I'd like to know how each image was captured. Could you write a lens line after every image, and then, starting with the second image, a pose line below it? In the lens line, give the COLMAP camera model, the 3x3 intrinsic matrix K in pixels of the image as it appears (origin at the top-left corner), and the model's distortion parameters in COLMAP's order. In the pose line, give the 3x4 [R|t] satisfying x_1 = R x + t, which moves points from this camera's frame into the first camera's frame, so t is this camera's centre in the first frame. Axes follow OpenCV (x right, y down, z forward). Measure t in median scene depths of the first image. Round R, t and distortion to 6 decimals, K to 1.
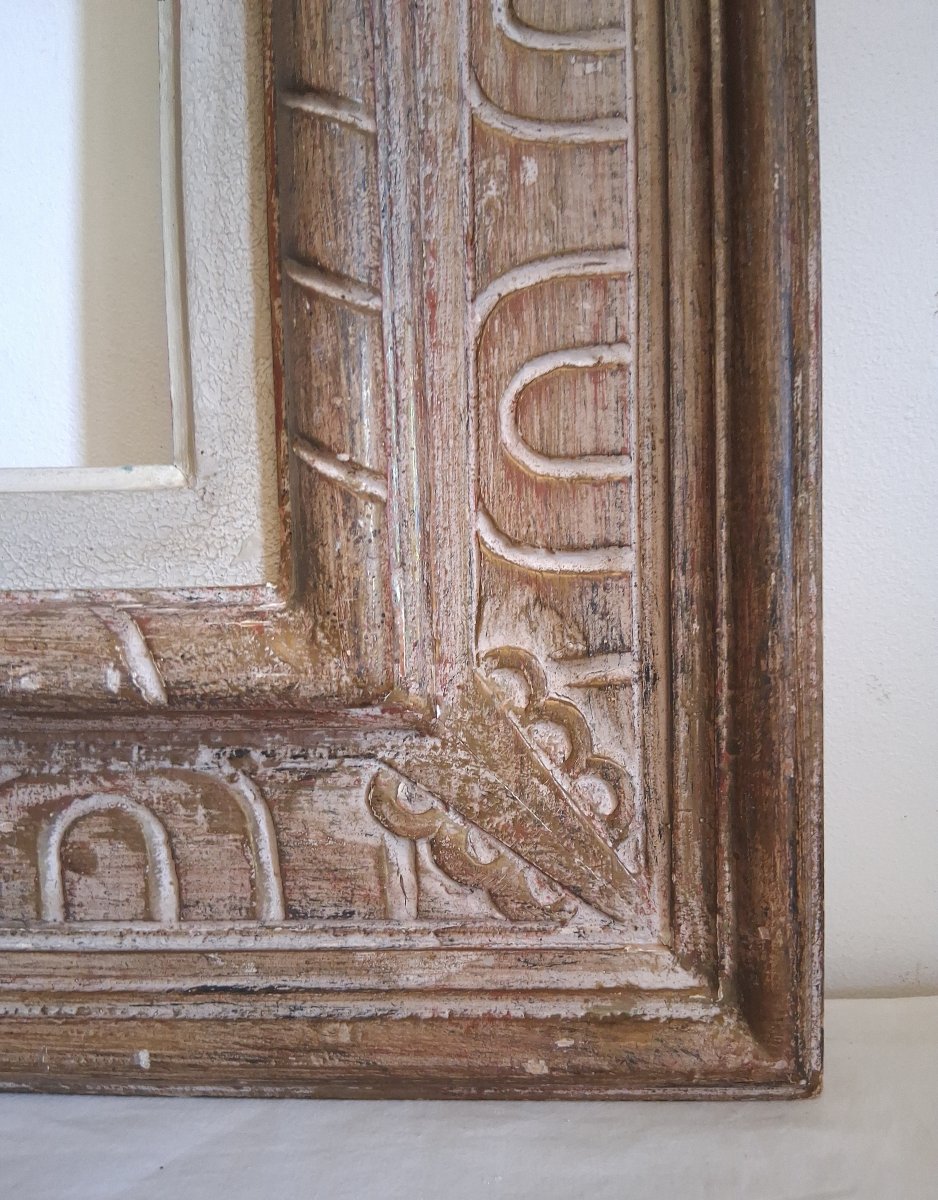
lens RADIAL K [[978.6, 0, 469.0], [0, 978.6, 600.0], [0, 0, 1]] dist [0.105735, -0.235426]
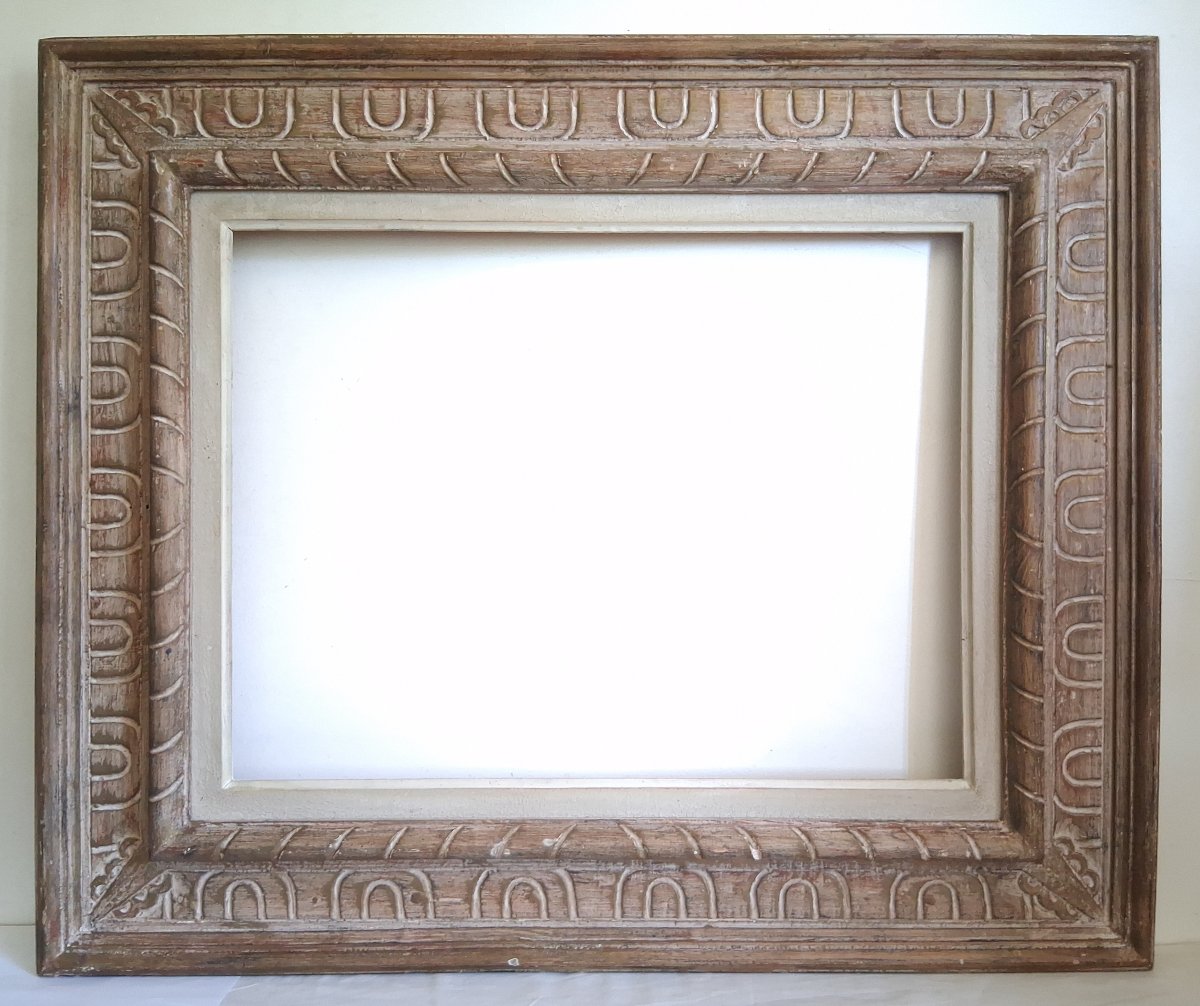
lens RADIAL K [[1013.9, 0, 600.0], [0, 1013.9, 503.0], [0, 0, 1]] dist [0.044877, -0.103700]
pose [[0.999198, 0.017656, 0.035927, -1.669916], [-0.017122, 0.999739, -0.015137, -1.001323], [-0.036185, 0.014510, 0.999240, -2.388722]]
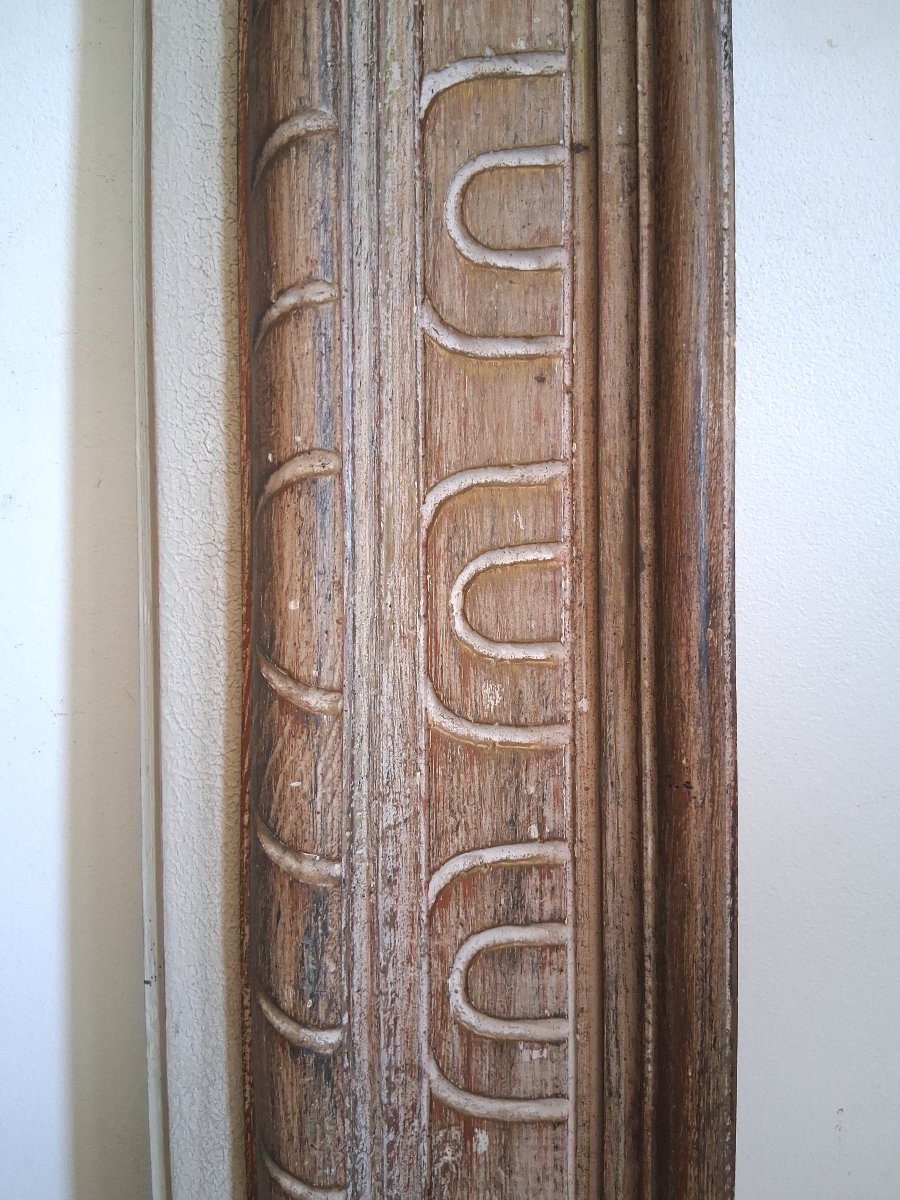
lens RADIAL K [[918.7, 0, 450.0], [0, 918.7, 600.0], [0, 0, 1]] dist [0.109316, -0.218039]
pose [[0.999151, 0.011136, 0.039659, -0.022855], [-0.011003, 0.999933, -0.003569, -1.039539], [-0.039696, 0.003130, 0.999207, -0.052429]]
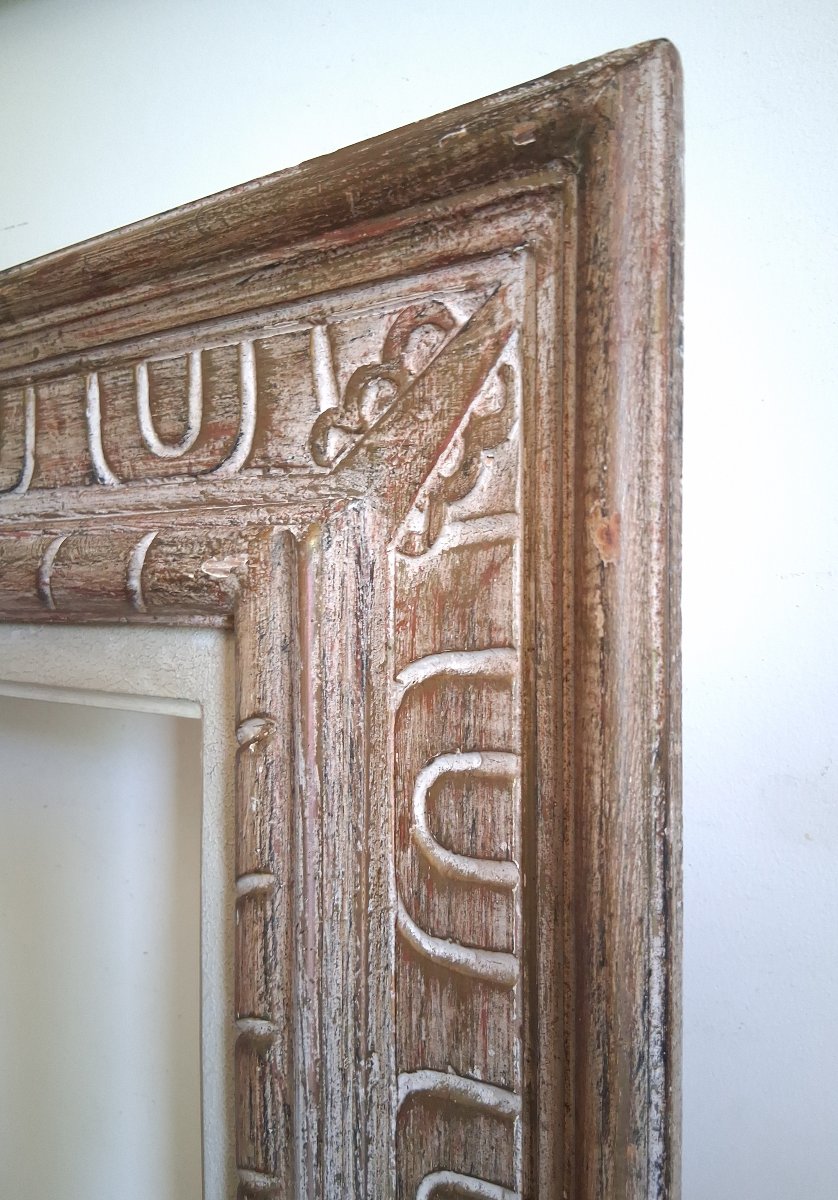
lens RADIAL K [[943.3, 0, 455.1], [0, 943.3, 600.2], [0, 0, 1]] dist [0.112616, -0.237955]
pose [[0.844884, 0.021773, -0.534506, 0.590728], [-0.026515, 0.999648, -0.001190, -2.145743], [0.534292, 0.015178, 0.845164, 0.101415]]
